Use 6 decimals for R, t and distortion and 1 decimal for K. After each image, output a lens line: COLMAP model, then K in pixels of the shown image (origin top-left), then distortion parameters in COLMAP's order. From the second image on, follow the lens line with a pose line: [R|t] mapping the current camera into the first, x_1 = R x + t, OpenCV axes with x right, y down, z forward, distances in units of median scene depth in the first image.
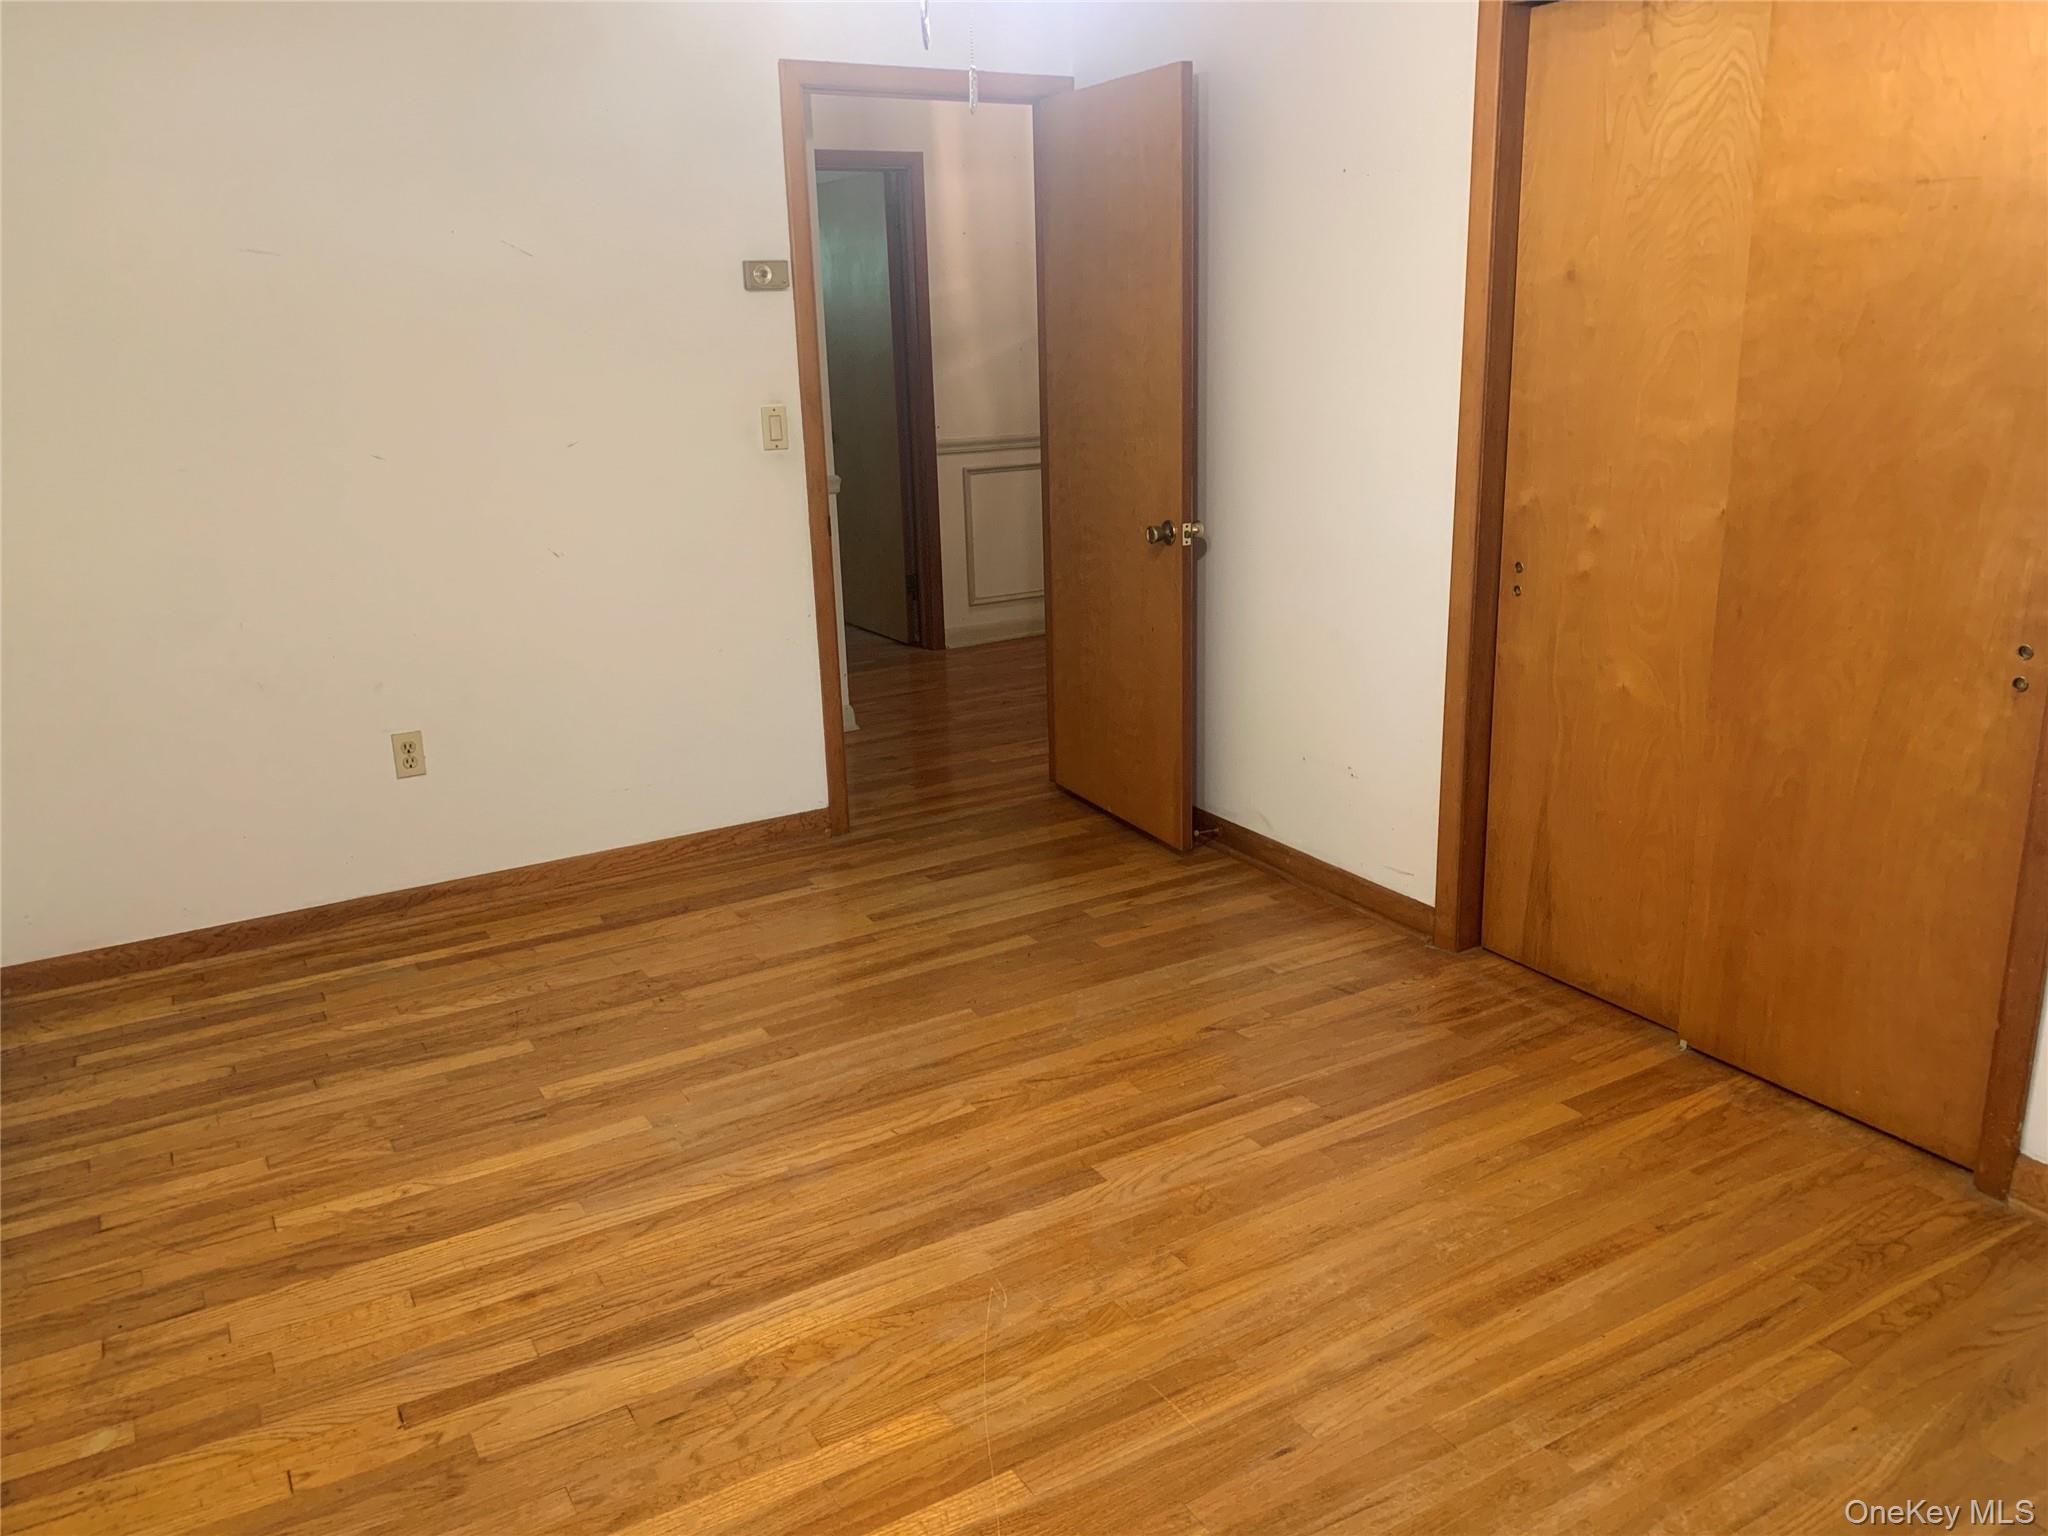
lens RADIAL K [[1563.0, 0, 1024.0], [0, 1563.0, 768.0], [0, 0, 1]] dist [0.040637, -0.048016]
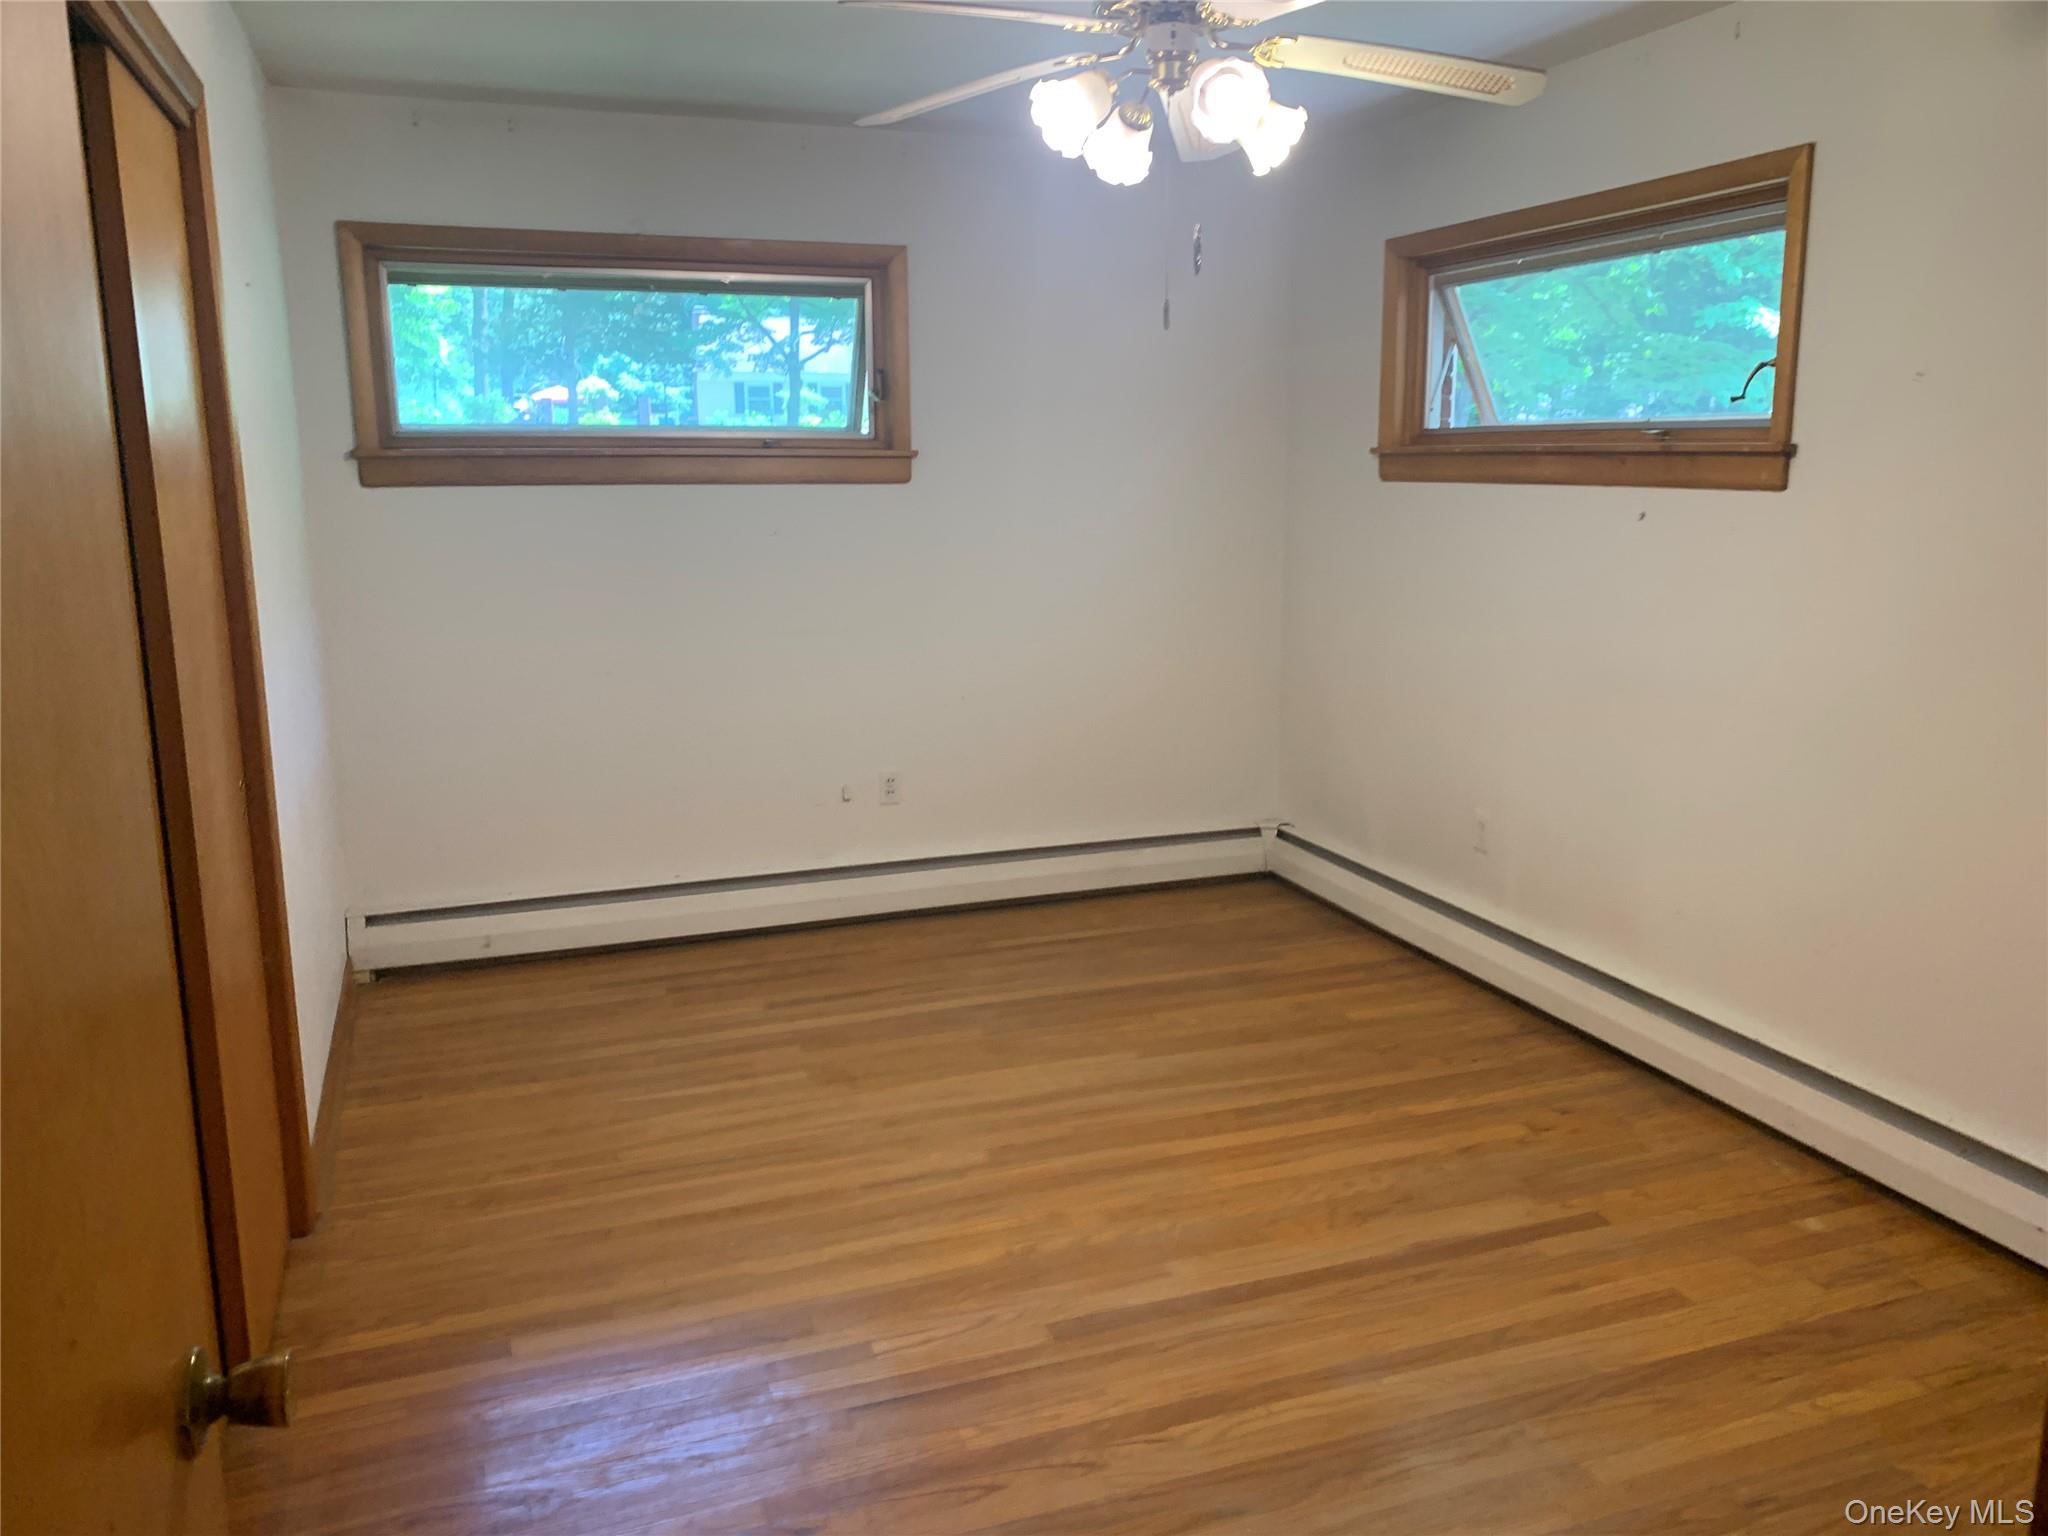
lens RADIAL K [[1563.0, 0, 1024.0], [0, 1563.0, 768.0], [0, 0, 1]] dist [0.040637, -0.048016]
pose [[-0.983399, -0.008329, 0.181262, -0.120521], [0.077063, 0.885211, 0.458762, -0.547187], [-0.164276, 0.465115, -0.869875, 1.841228]]
